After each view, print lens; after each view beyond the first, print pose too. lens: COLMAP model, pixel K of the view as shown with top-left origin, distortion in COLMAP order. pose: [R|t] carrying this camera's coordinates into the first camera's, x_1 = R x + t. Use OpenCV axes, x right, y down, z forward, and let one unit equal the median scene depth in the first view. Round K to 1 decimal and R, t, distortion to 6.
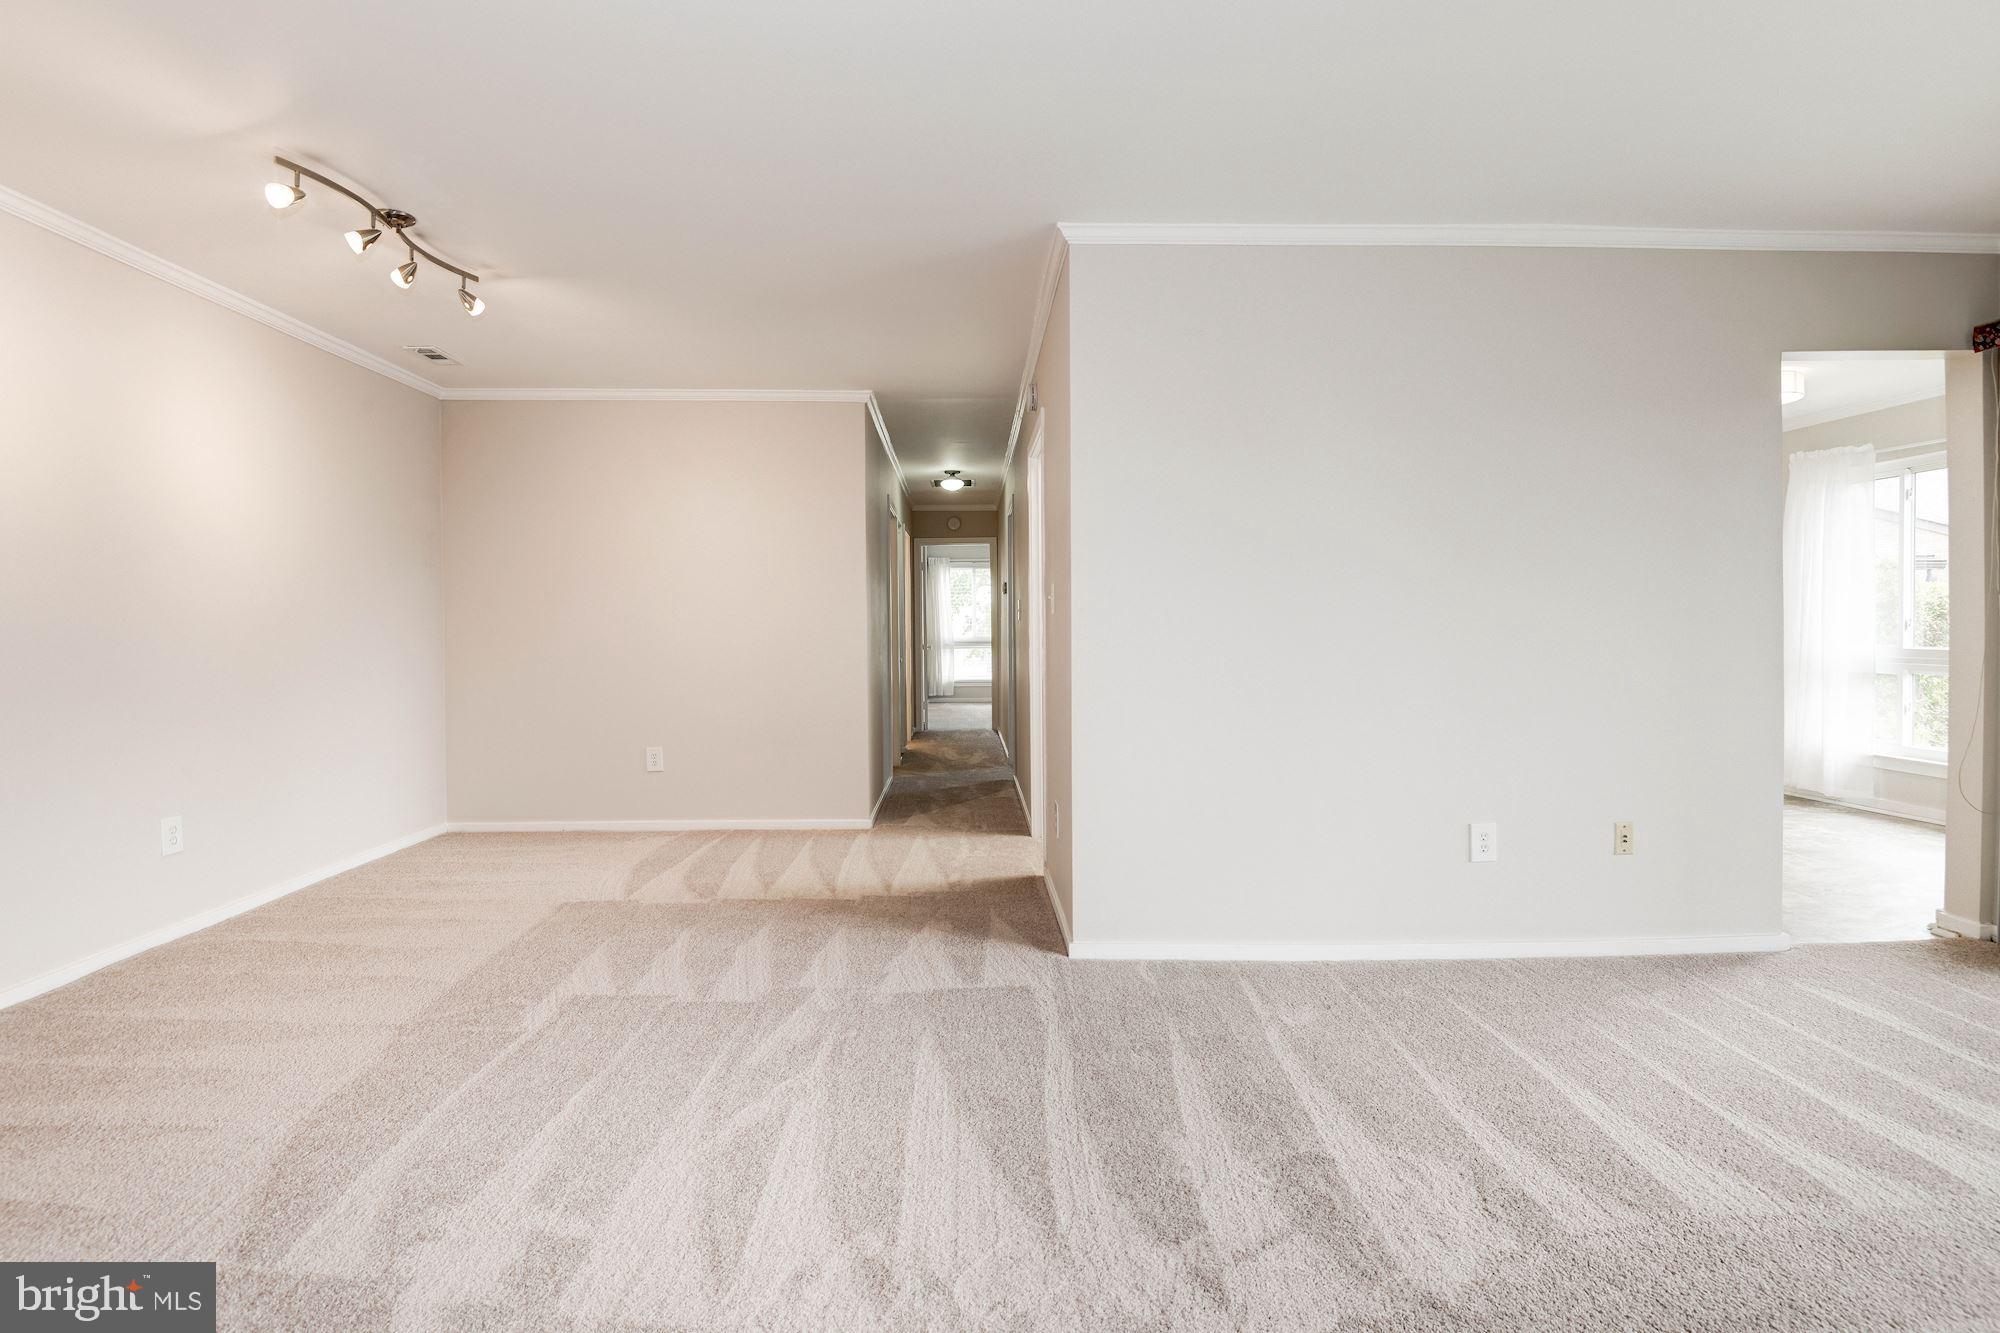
lens RADIAL K [[930.7, 0, 1014.9], [0, 930.7, 632.8], [0, 0, 1]] dist [0.000829, -0.014586]
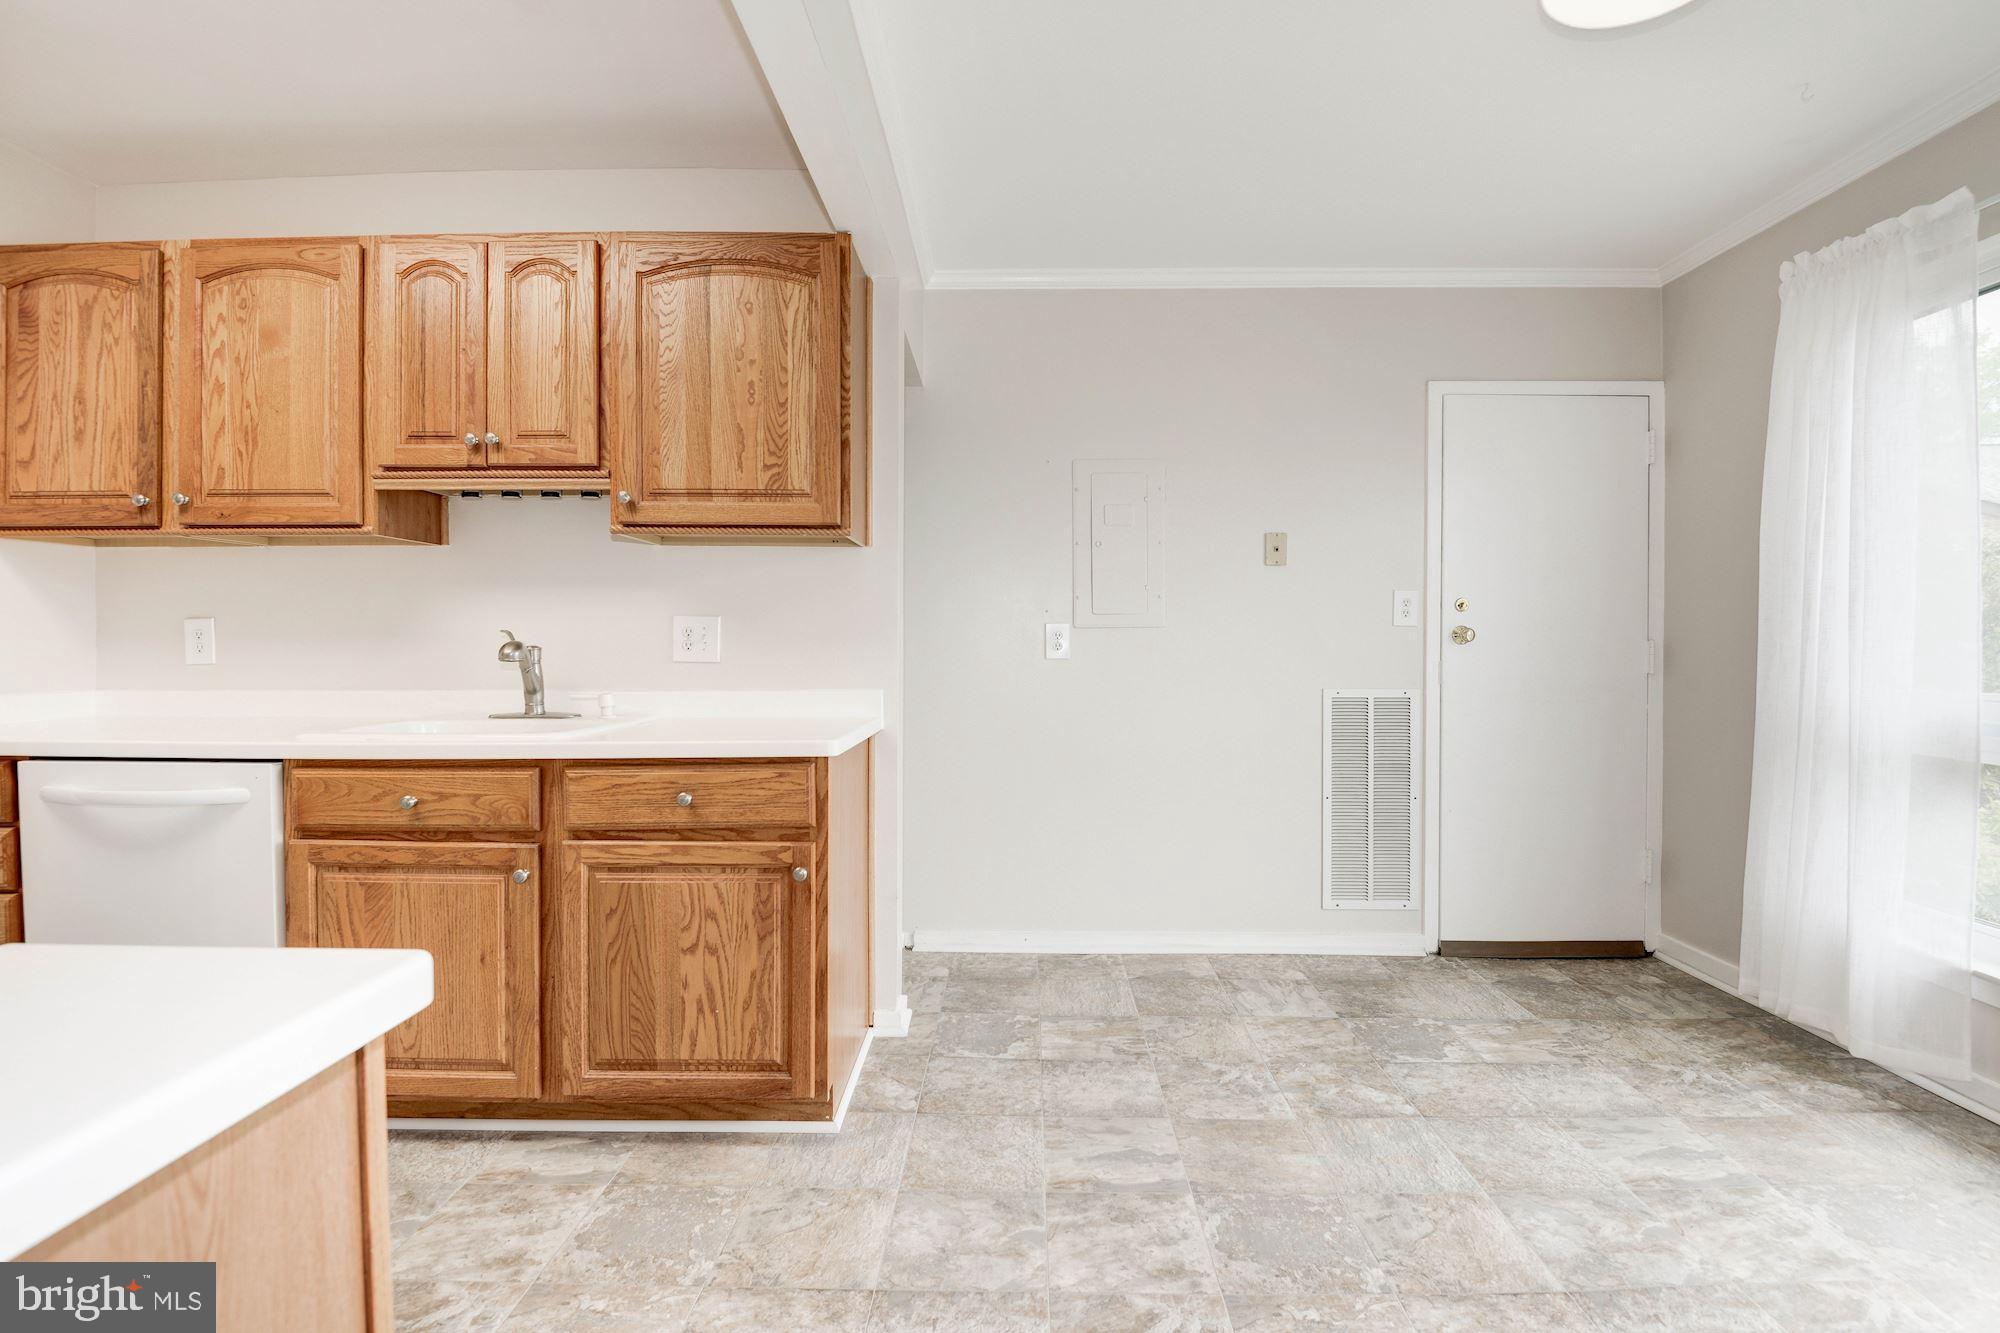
lens RADIAL K [[906.2, 0, 1039.3], [0, 906.2, 653.8], [0, 0, 1]] dist [0.013991, -0.023674]
pose [[0.999555, 0.004662, -0.029447, 0.544878], [-0.004594, 0.999987, 0.002379, -0.002421], [0.029458, -0.002243, 0.999564, 0.609430]]
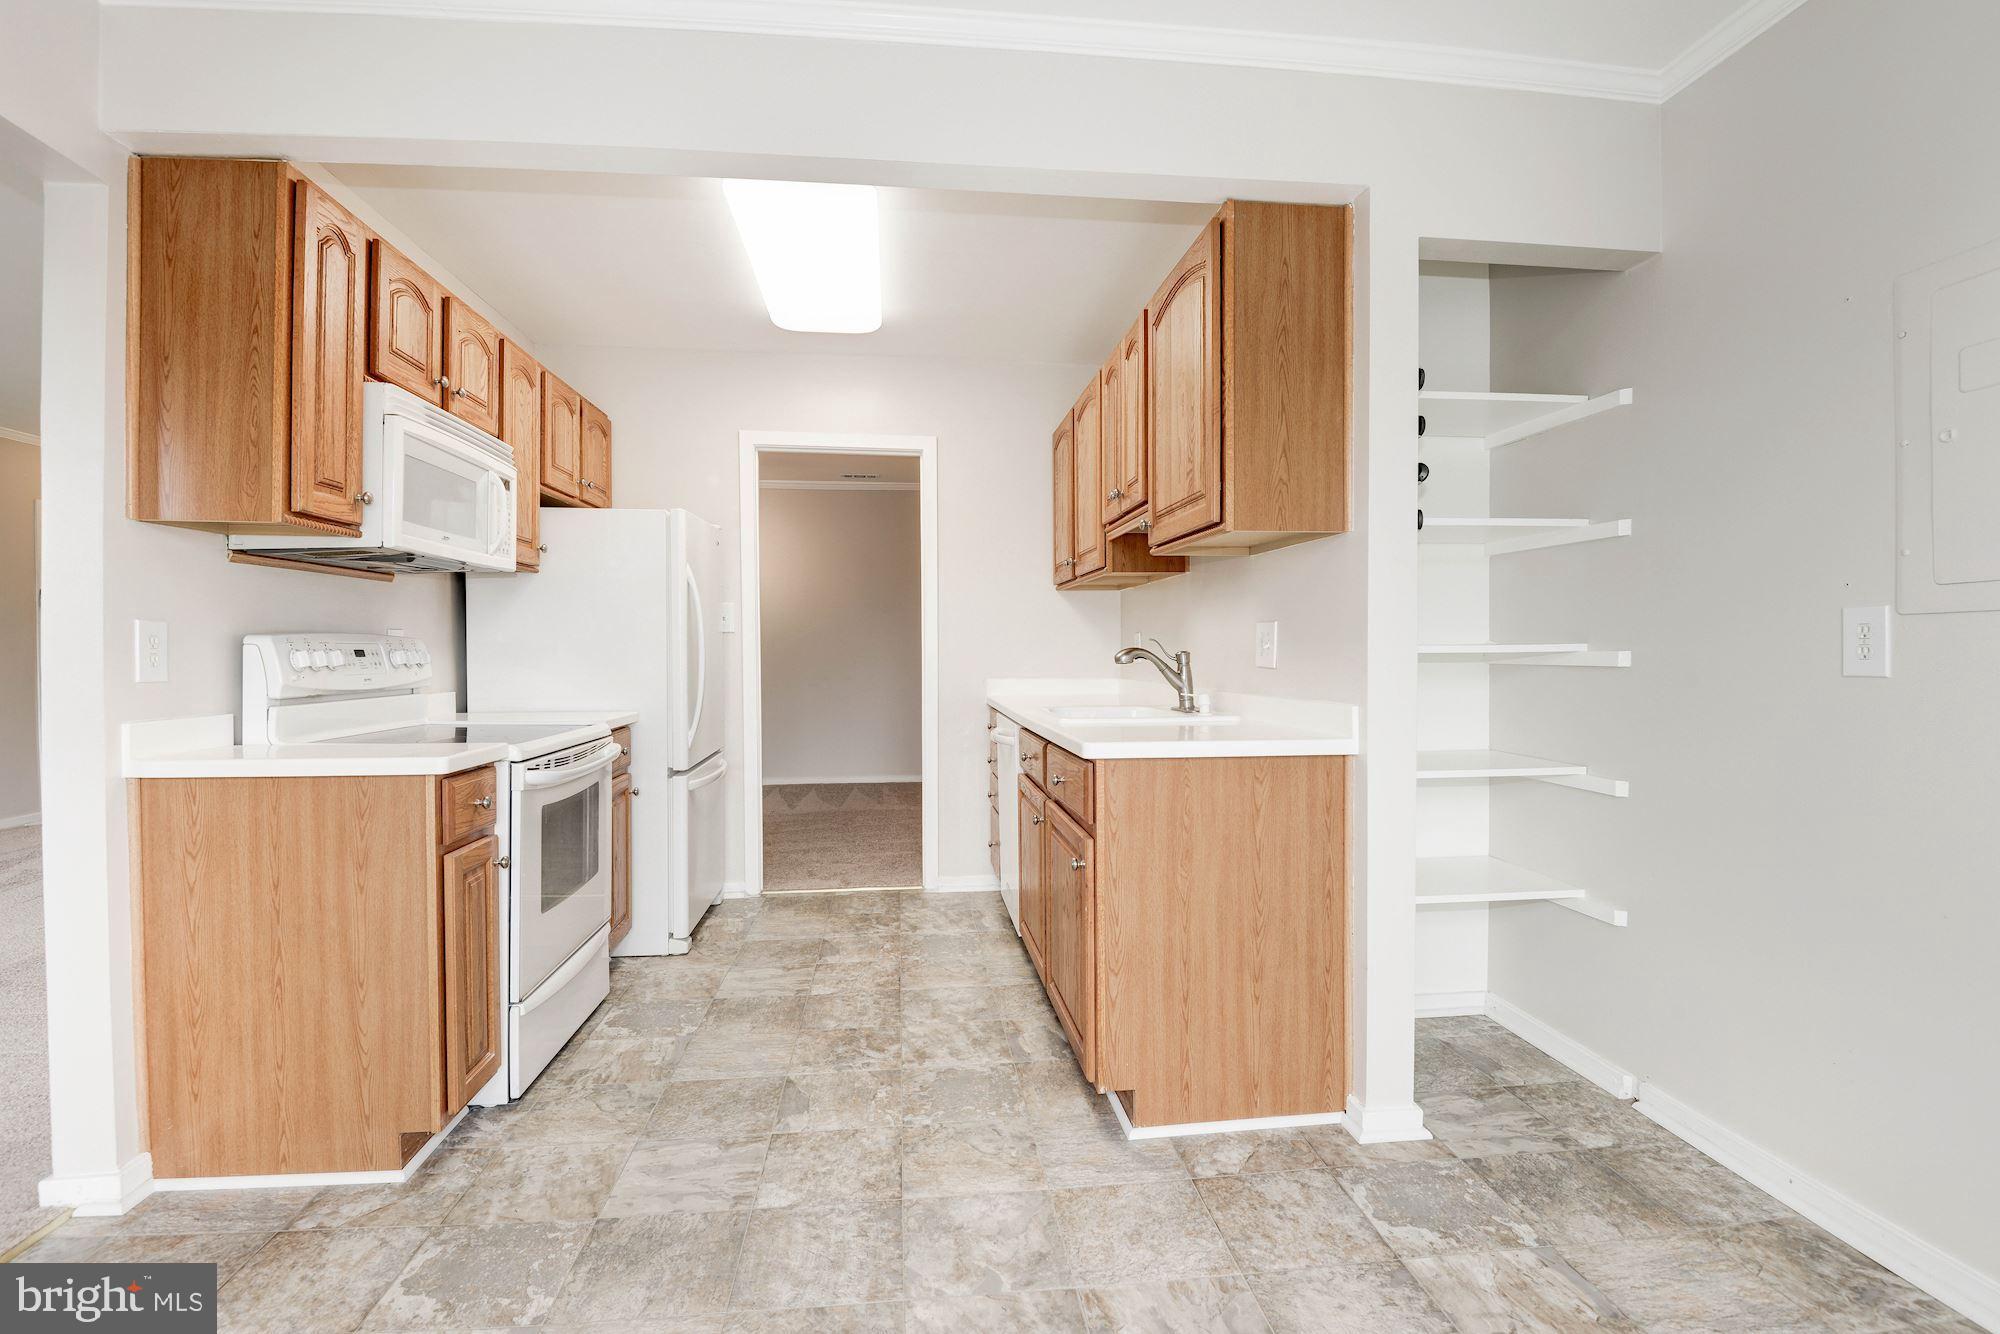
lens RADIAL K [[945.9, 0, 1014.0], [0, 945.9, 658.0], [0, 0, 1]] dist [0.014957, -0.031568]
pose [[0.099683, 0.011587, -0.994952, 0.834700], [-0.005818, 0.999922, 0.011062, -0.005798], [0.995002, 0.004686, 0.099742, 0.896280]]
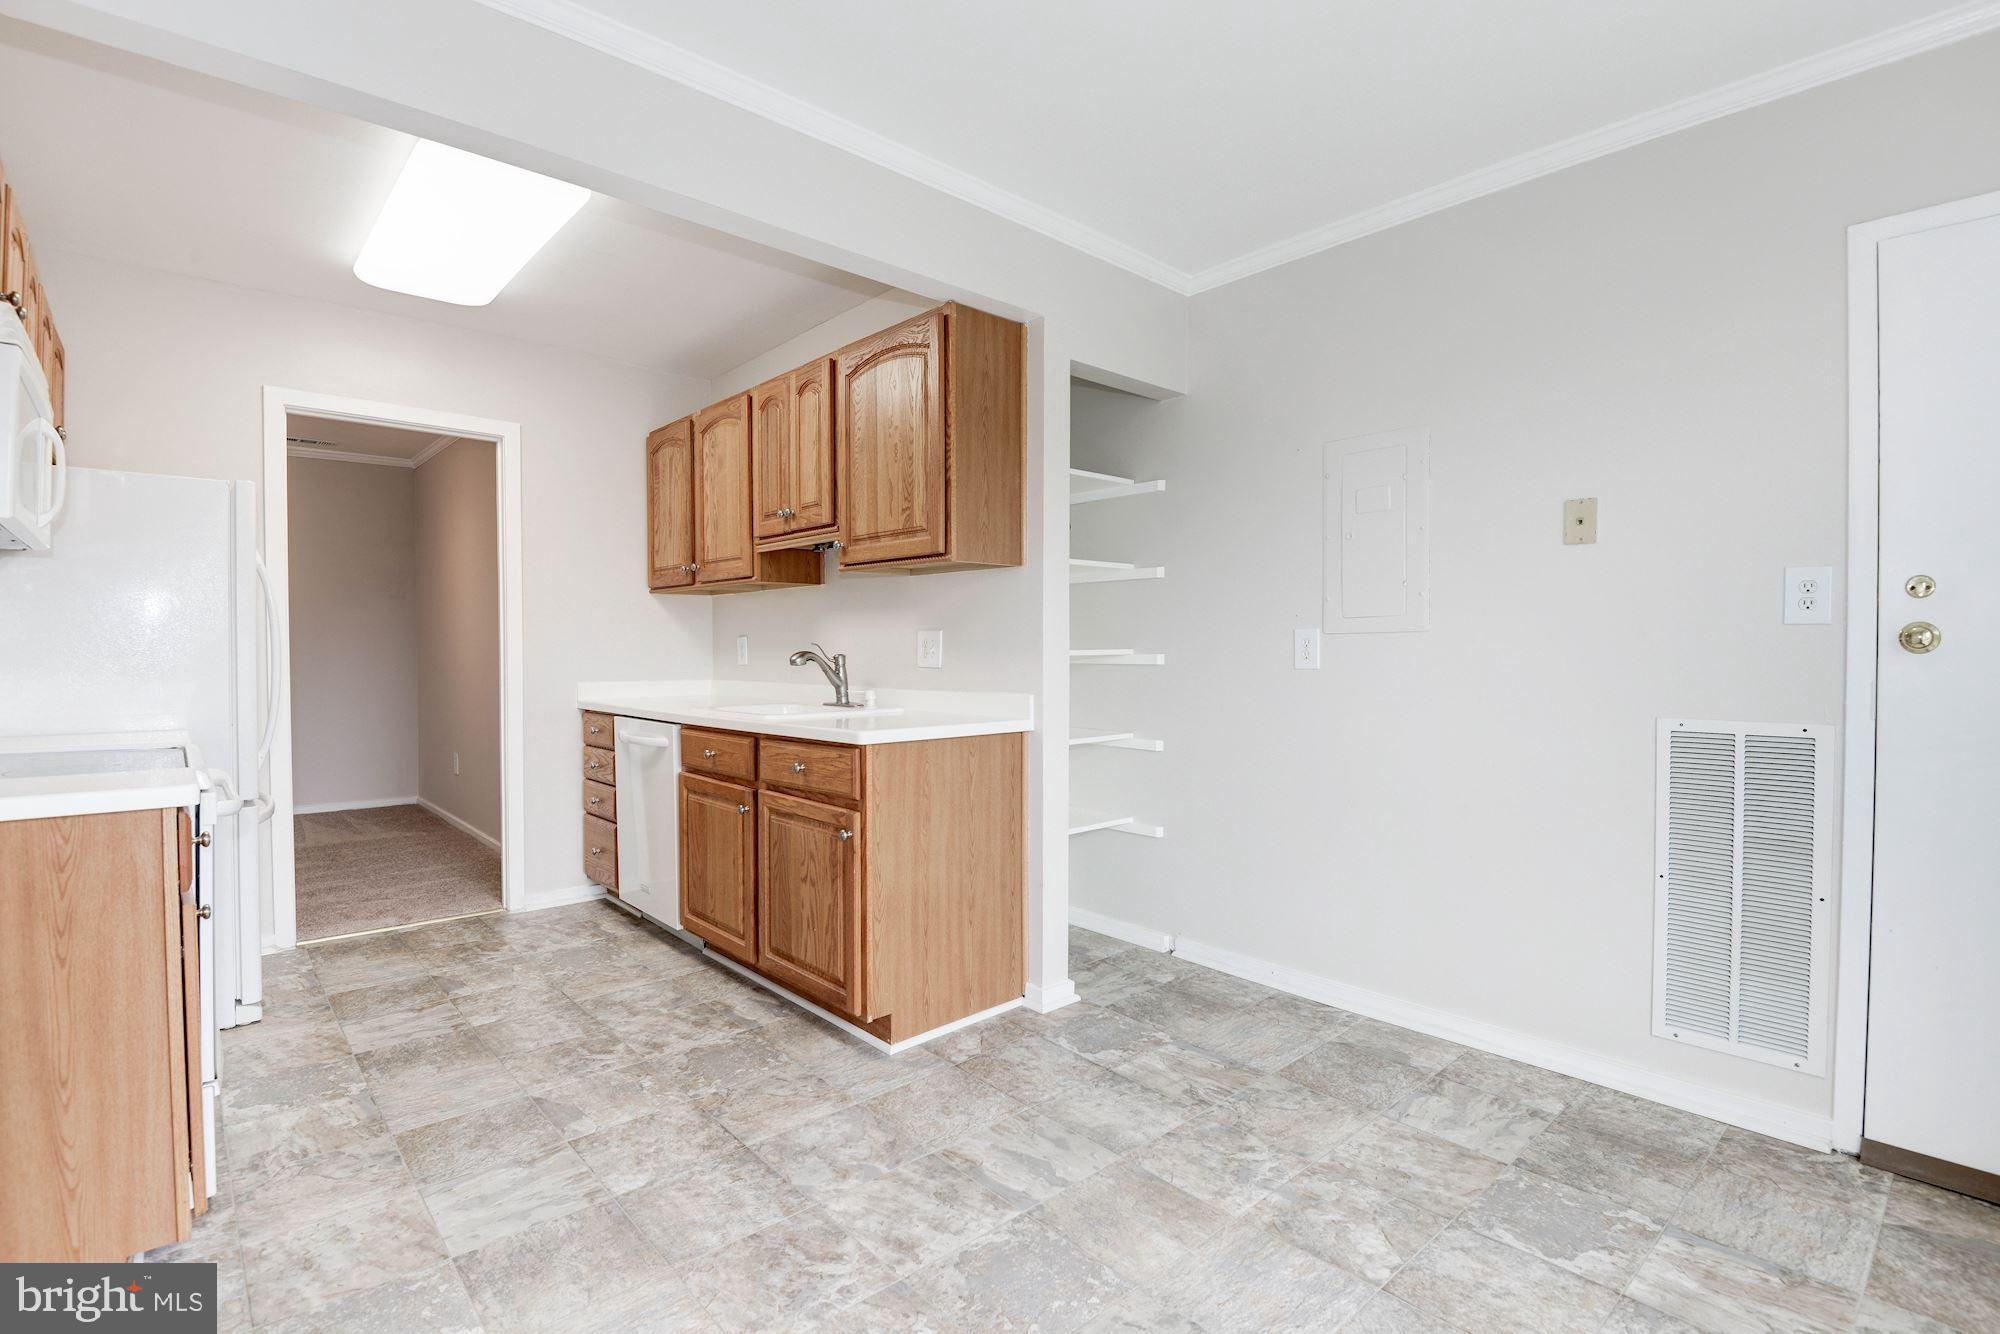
lens RADIAL K [[922.5, 0, 1031.4], [0, 922.5, 660.4], [0, 0, 1]] dist [0.014793, -0.025472]
pose [[0.669546, 0.010770, -0.742692, 0.844246], [-0.007045, 0.999942, 0.008150, -0.006139], [0.742737, -0.000225, 0.669584, 0.723691]]
